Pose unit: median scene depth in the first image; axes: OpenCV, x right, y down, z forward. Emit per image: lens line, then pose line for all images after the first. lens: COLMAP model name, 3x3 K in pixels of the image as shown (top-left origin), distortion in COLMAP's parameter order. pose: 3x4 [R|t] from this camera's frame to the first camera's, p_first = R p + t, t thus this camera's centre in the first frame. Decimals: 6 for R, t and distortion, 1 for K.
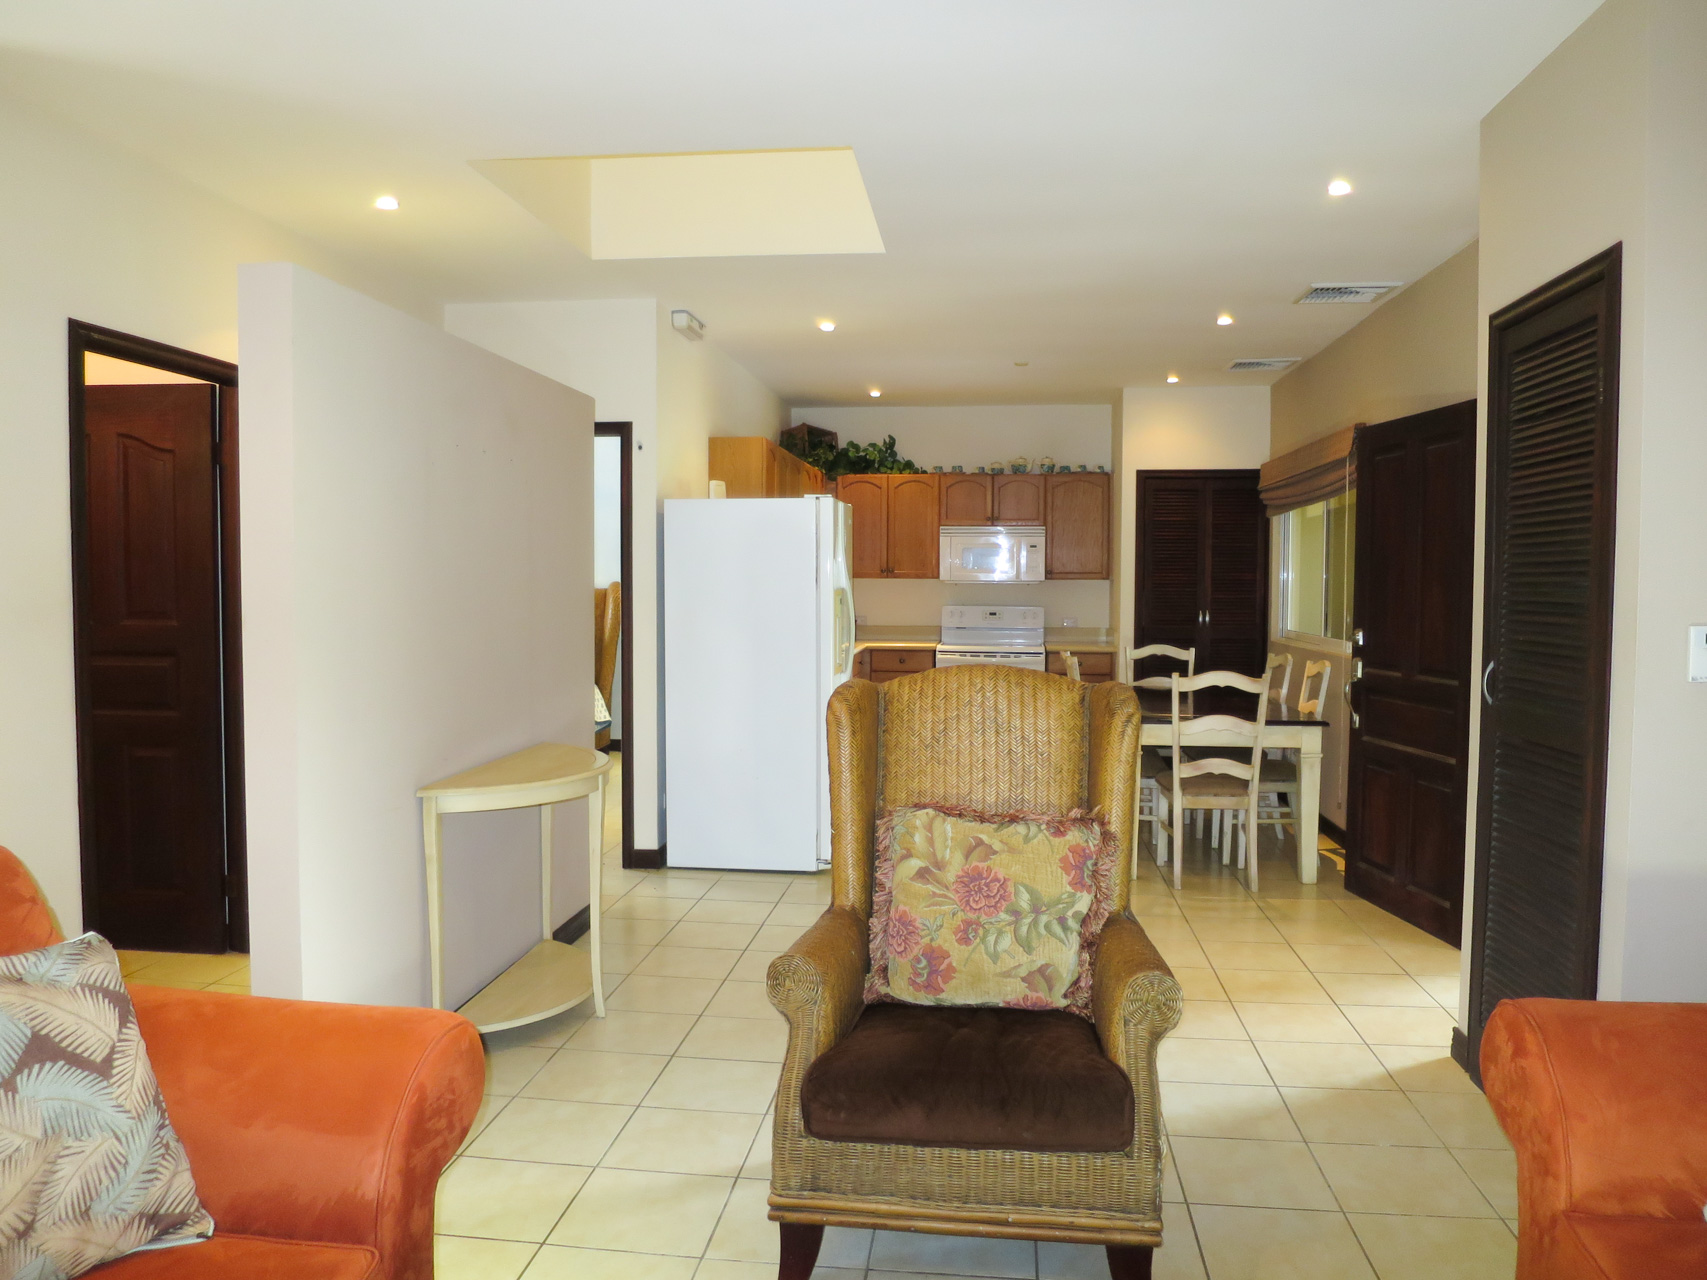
lens RADIAL K [[1211.7, 0, 843.0], [0, 1211.7, 636.6], [0, 0, 1]] dist [-0.064252, 0.013438]
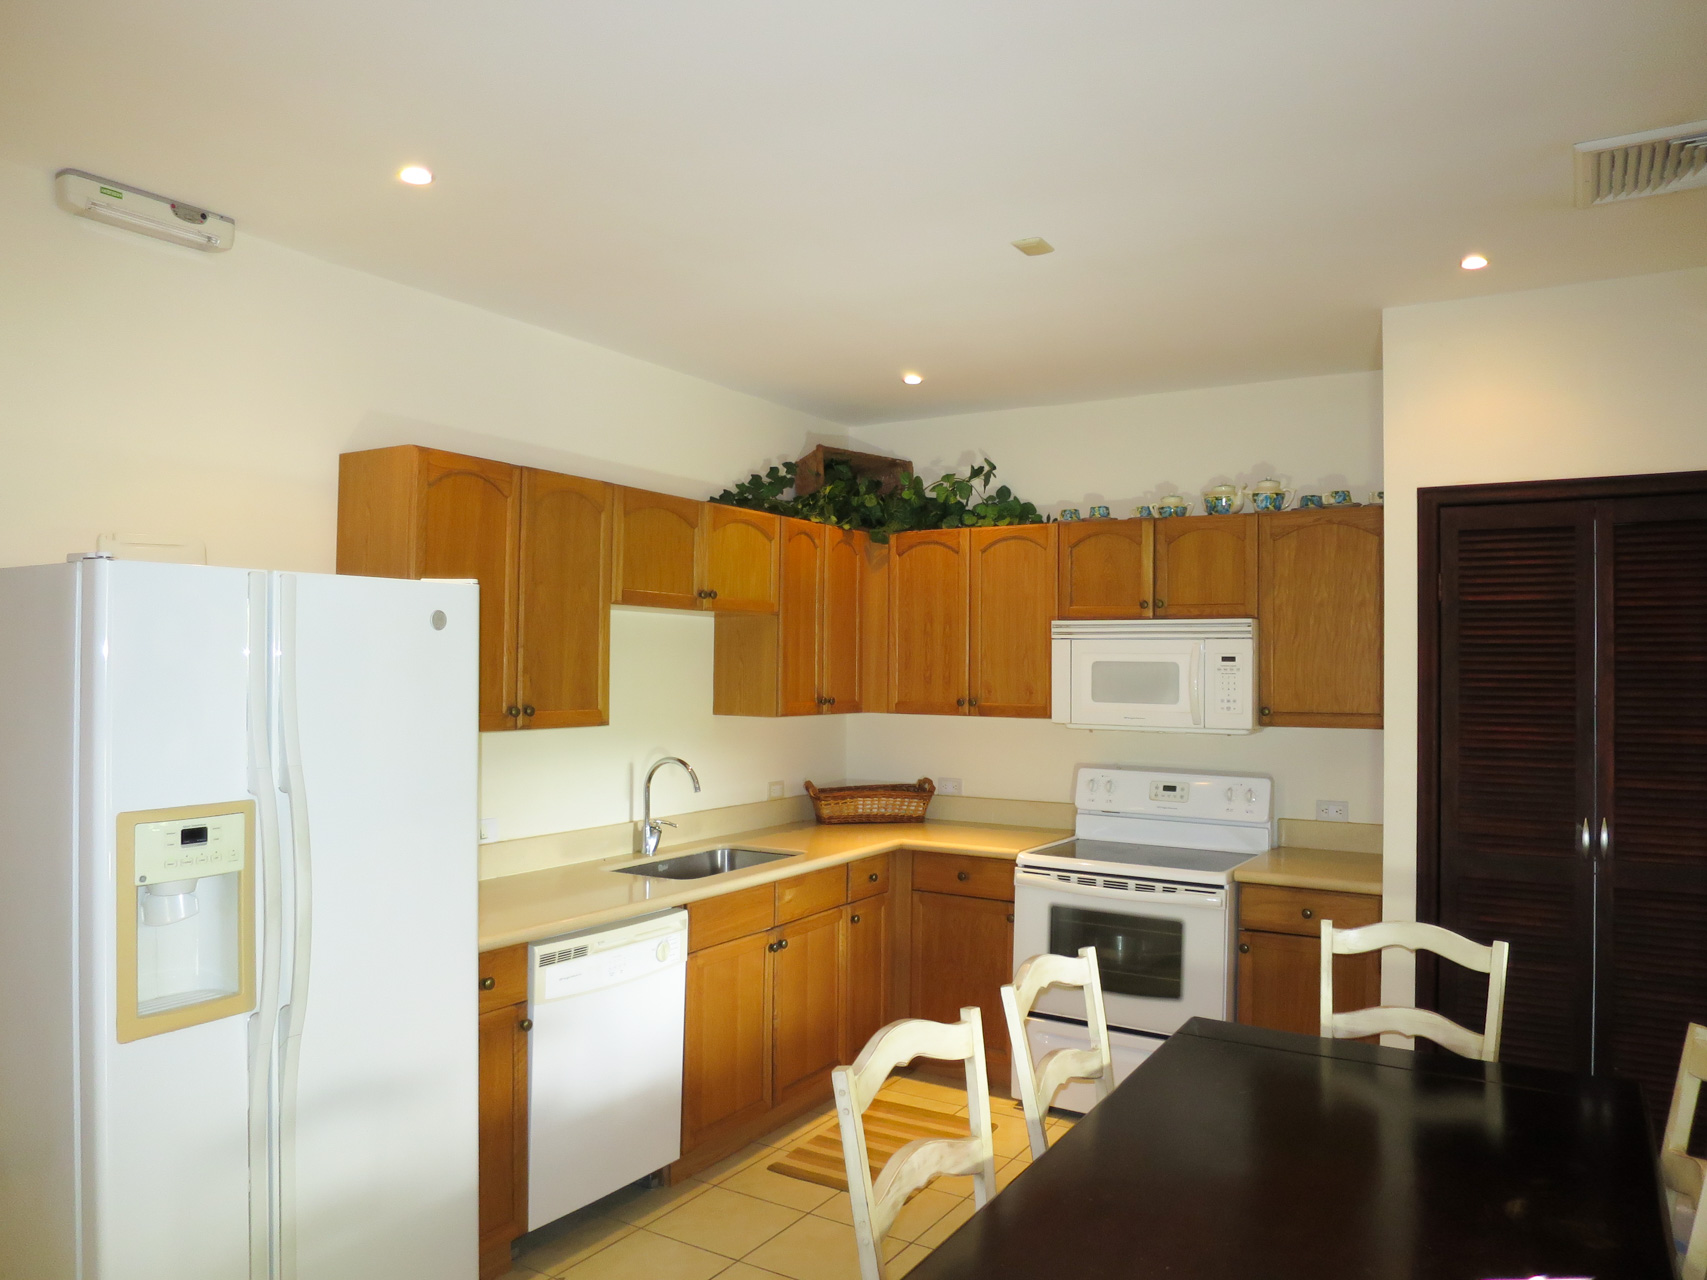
lens RADIAL K [[1211.7, 0, 848.0], [0, 1211.7, 646.5], [0, 0, 1]] dist [-0.064252, 0.013438]
pose [[0.910050, -0.004261, -0.414476, 0.217889], [-0.021139, 0.998169, -0.056677, -0.048206], [0.413959, 0.060341, 0.908293, 0.485768]]
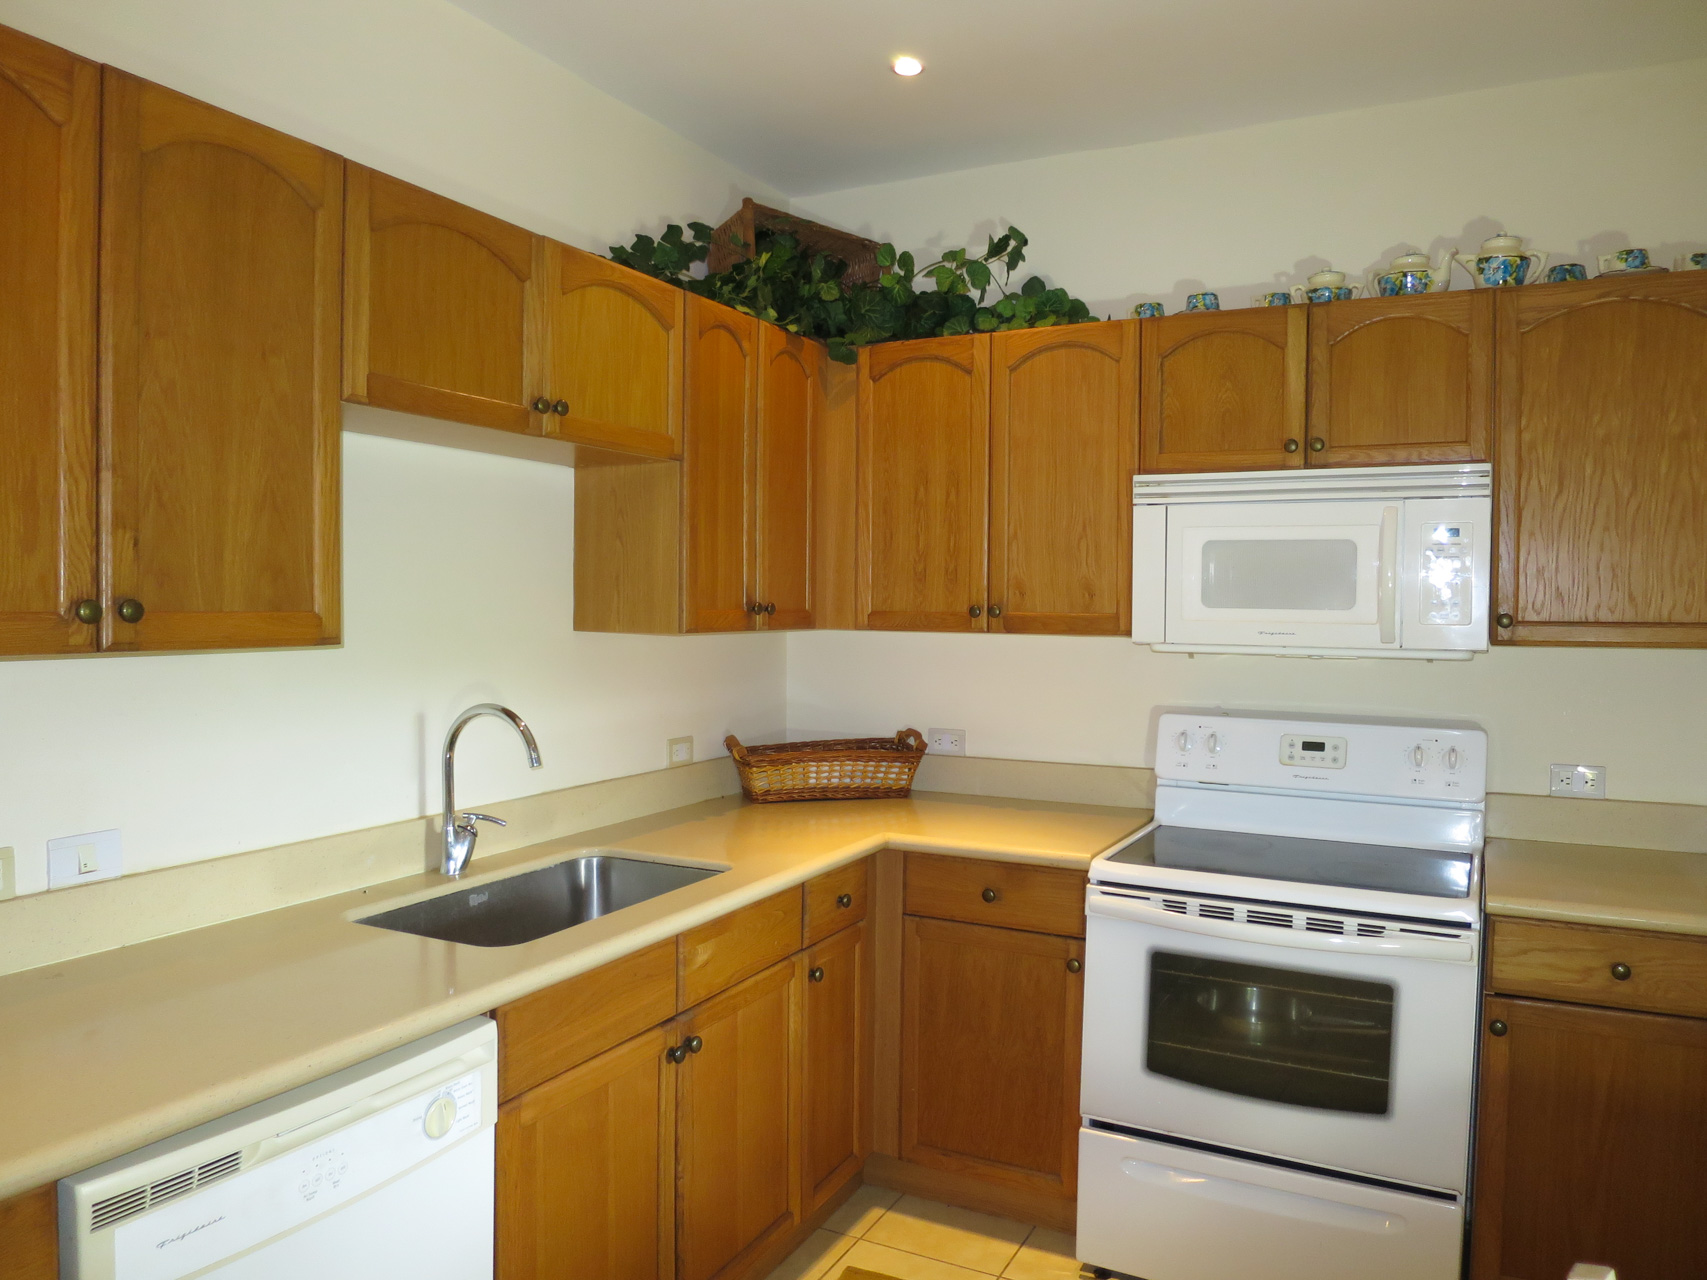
lens RADIAL K [[1211.7, 0, 840.3], [0, 1211.7, 638.9], [0, 0, 1]] dist [-0.064252, 0.013438]
pose [[0.936186, 0.013139, -0.351260, 0.120520], [-0.017168, 0.999818, -0.008356, -0.043553], [0.351086, 0.013853, 0.936241, 0.673822]]
